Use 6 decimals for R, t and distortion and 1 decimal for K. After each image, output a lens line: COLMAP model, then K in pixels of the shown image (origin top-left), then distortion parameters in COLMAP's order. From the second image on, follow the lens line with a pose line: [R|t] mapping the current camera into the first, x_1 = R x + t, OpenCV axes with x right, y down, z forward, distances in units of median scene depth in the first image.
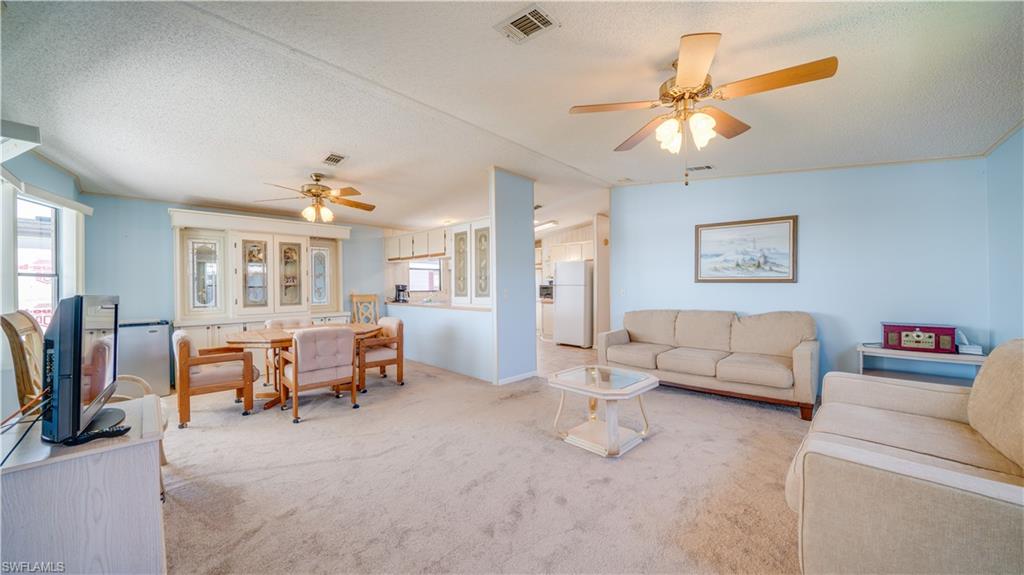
lens RADIAL K [[355.7, 0, 513.3], [0, 355.7, 287.3], [0, 0, 1]] dist [-0.008415, -0.000039]
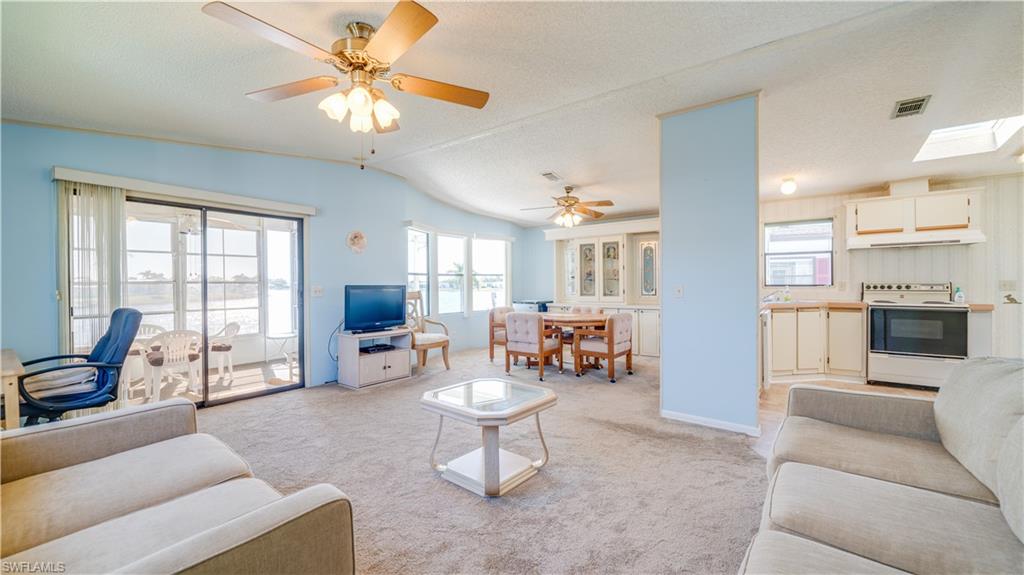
lens RADIAL K [[401.2, 0, 513.6], [0, 401.2, 286.0], [0, 0, 1]] dist [-0.000075, -0.000003]
pose [[0.124846, 0.015729, -0.992051, 0.757083], [0.010165, 0.999802, 0.017131, -0.009068], [0.992124, -0.012223, 0.124661, 0.615410]]
